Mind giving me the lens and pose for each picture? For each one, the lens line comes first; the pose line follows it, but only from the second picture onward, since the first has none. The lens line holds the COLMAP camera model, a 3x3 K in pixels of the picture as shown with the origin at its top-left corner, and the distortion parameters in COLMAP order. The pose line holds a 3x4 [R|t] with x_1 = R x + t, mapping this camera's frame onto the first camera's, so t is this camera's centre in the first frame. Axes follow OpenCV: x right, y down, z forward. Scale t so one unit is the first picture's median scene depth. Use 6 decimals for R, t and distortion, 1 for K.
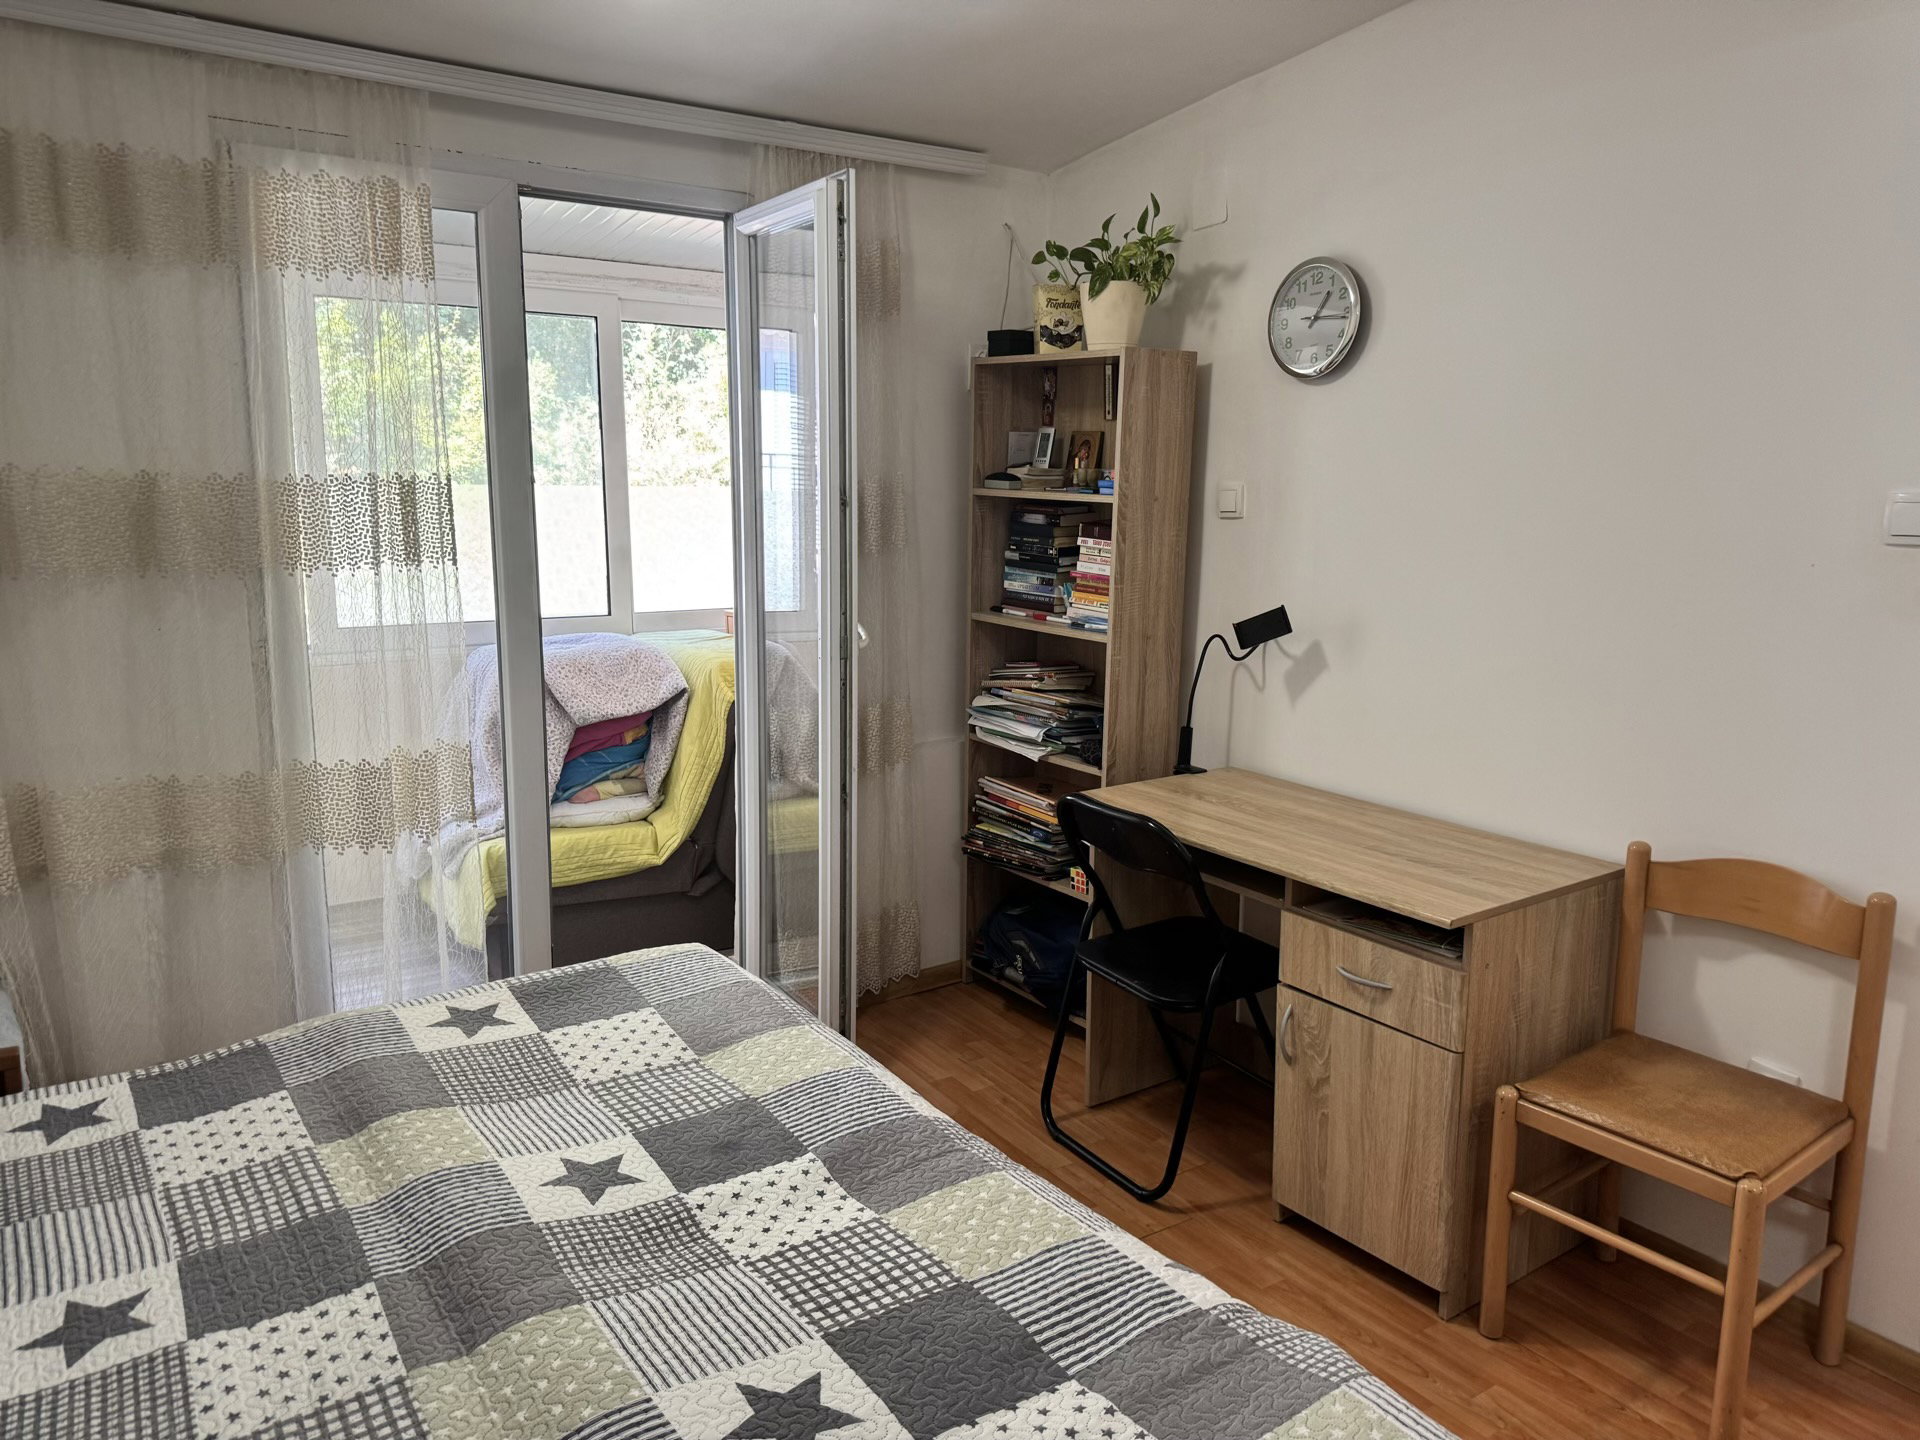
lens RADIAL K [[1361.1, 0, 949.1], [0, 1361.1, 750.5], [0, 0, 1]] dist [0.081745, -0.104641]
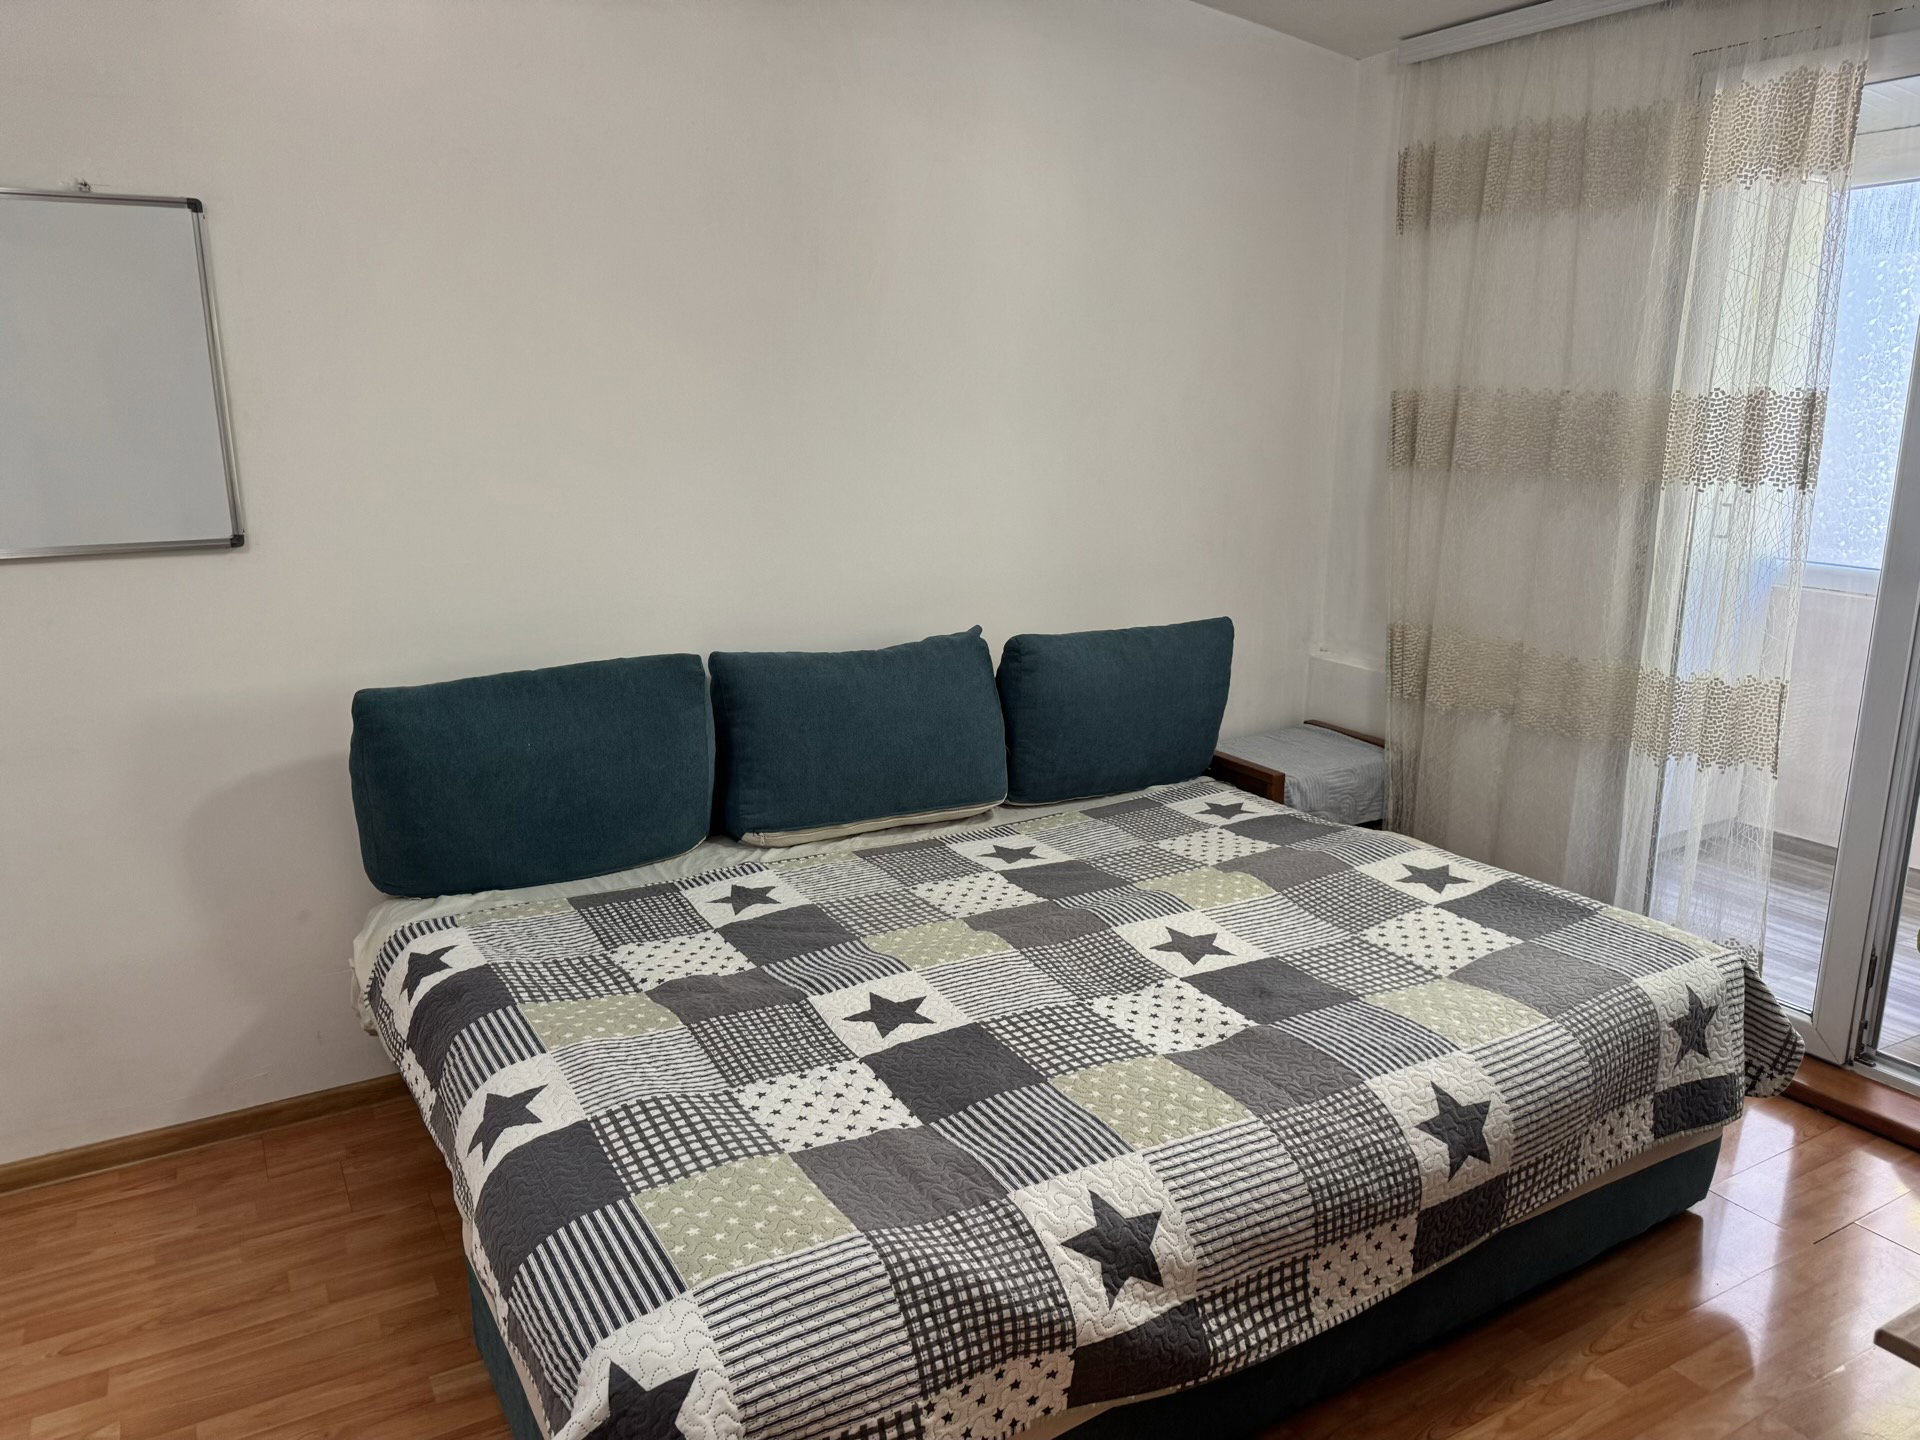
lens RADIAL K [[1361.1, 0, 949.1], [0, 1361.1, 750.5], [0, 0, 1]] dist [0.081745, -0.104641]
pose [[-0.095606, 0.235997, -0.967039, 0.883723], [-0.195143, 0.948195, 0.250690, -0.126882], [0.976104, 0.212679, -0.044600, 0.746919]]
